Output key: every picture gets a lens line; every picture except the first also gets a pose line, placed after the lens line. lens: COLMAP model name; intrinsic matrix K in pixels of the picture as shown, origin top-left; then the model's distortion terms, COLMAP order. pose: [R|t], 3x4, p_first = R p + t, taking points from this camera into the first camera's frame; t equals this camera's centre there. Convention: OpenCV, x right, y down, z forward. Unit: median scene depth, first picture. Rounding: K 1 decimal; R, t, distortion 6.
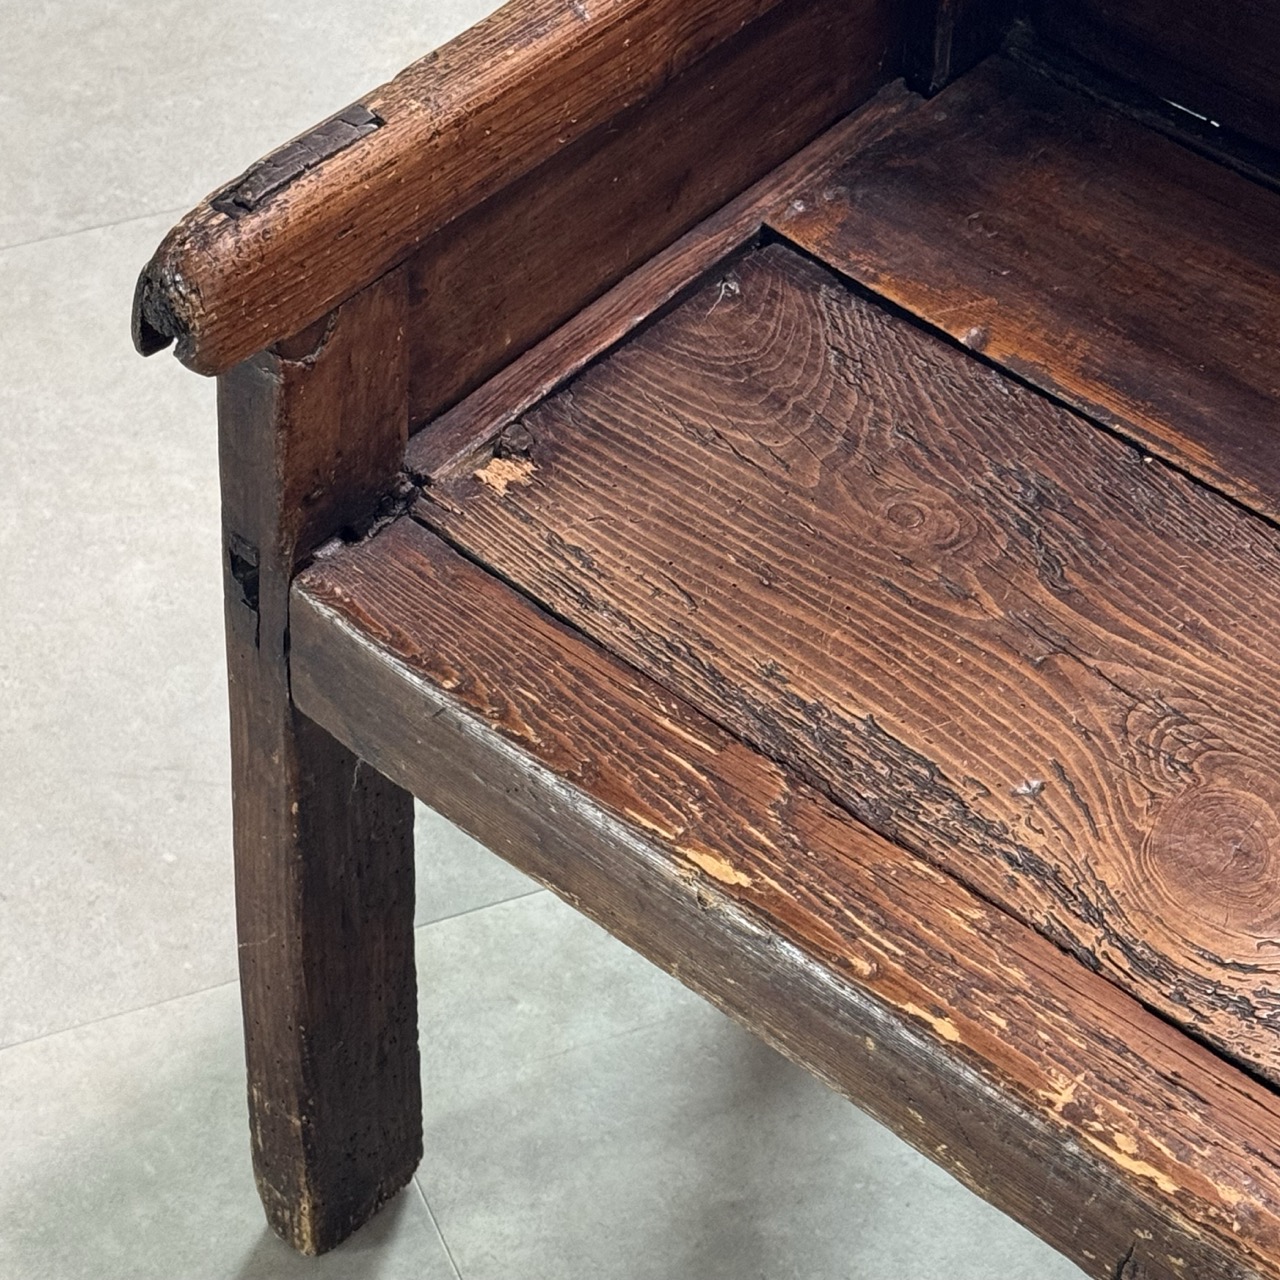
lens RADIAL K [[3678.9, 0, 640.0], [0, 3678.9, 640.0], [0, 0, 1]] dist [0.193415, -0.505618]
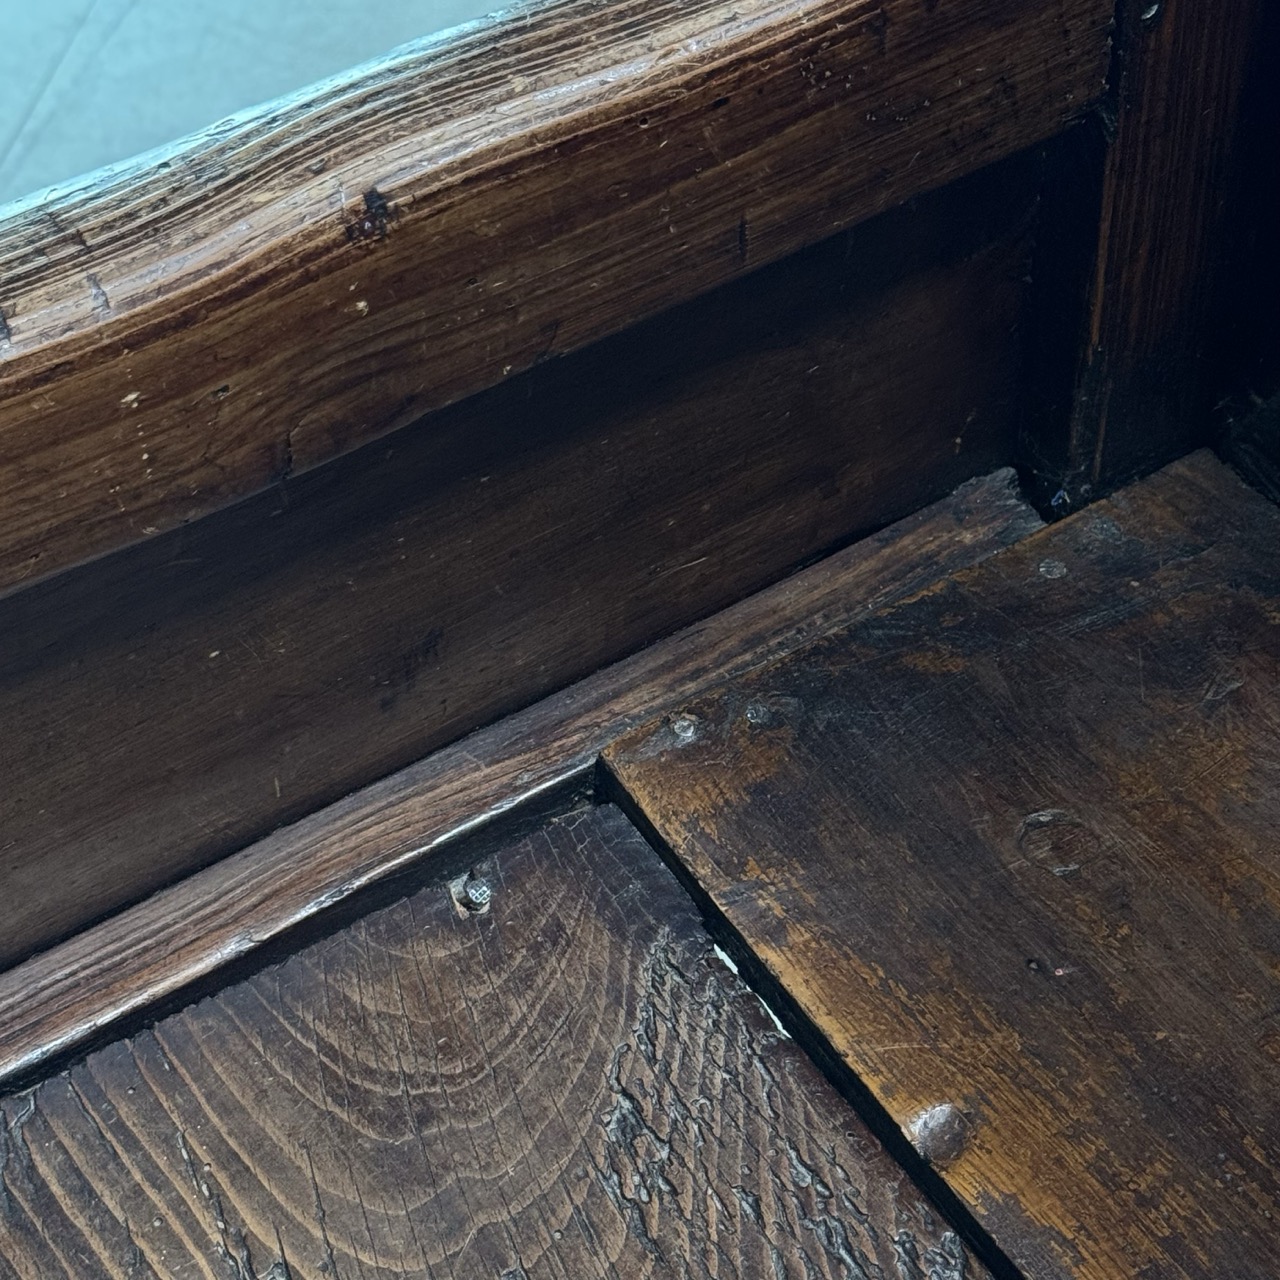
lens RADIAL K [[3331.7, 0, 640.0], [0, 3331.7, 640.0], [0, 0, 1]] dist [0.108502, 1.045440]
pose [[0.965477, 0.163475, -0.202806, 0.125433], [-0.161087, 0.986533, 0.028337, -0.142938], [0.204707, 0.005311, 0.978809, 0.586619]]
